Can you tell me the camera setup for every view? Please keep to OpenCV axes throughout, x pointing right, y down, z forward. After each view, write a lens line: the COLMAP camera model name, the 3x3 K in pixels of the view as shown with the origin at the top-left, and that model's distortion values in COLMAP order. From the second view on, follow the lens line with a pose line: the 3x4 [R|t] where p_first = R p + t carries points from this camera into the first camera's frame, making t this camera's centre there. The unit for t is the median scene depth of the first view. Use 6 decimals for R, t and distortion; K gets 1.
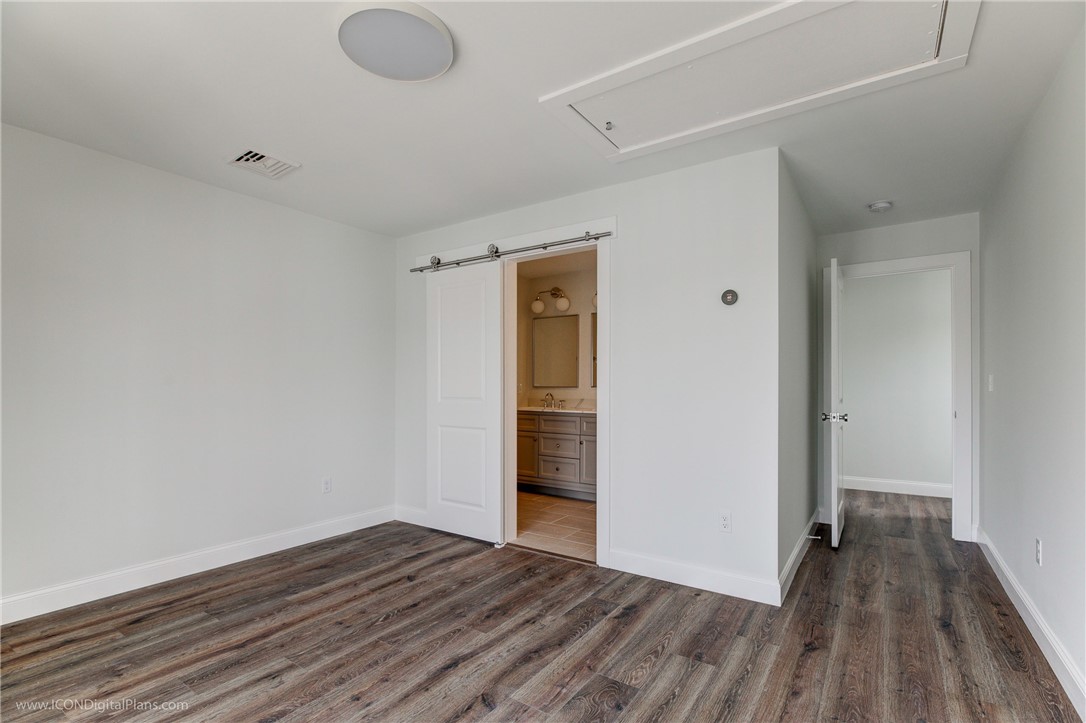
lens RADIAL K [[504.8, 0, 541.2], [0, 504.8, 369.5], [0, 0, 1]] dist [-0.002415, -0.000646]
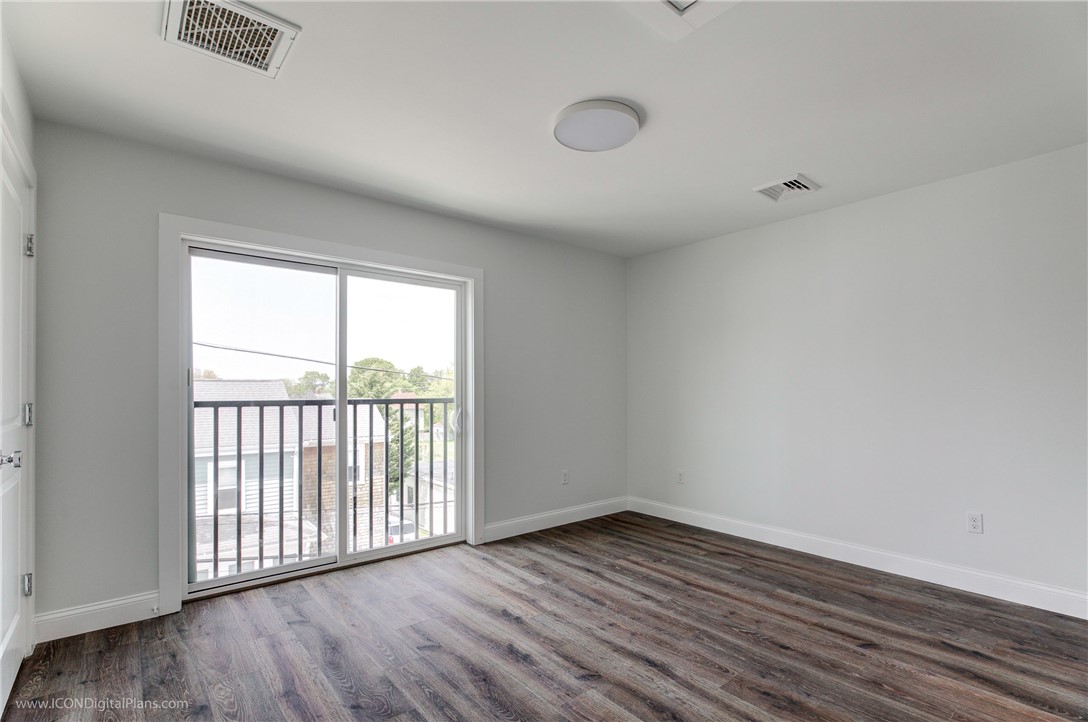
lens RADIAL K [[505.7, 0, 552.3], [0, 505.7, 389.4], [0, 0, 1]] dist [-0.002415, -0.000646]
pose [[-0.262774, -0.003328, -0.964852, 0.715570], [0.030328, 0.999471, -0.011708, 0.025432], [0.964381, -0.032339, -0.262534, 0.890971]]
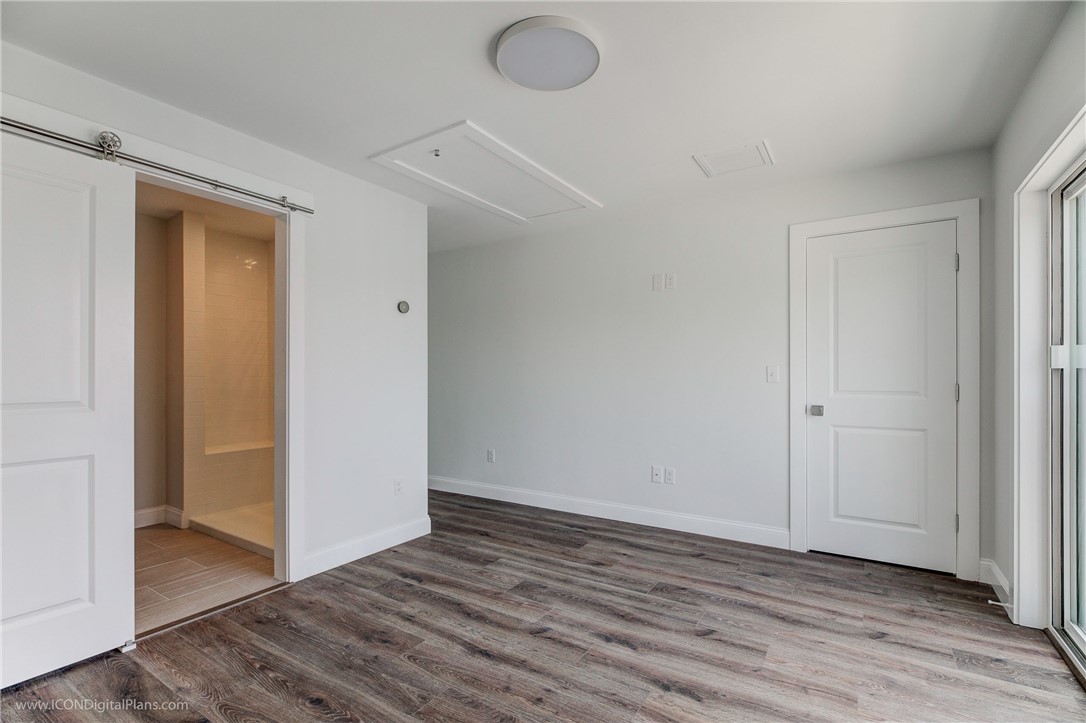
lens RADIAL K [[504.8, 0, 537.3], [0, 504.8, 365.8], [0, 0, 1]] dist [-0.002415, -0.000646]
pose [[-0.022665, 0.020282, 0.999537, -0.983052], [-0.027710, 0.999397, -0.020907, 0.022318], [-0.999359, -0.028171, -0.022089, 0.759677]]
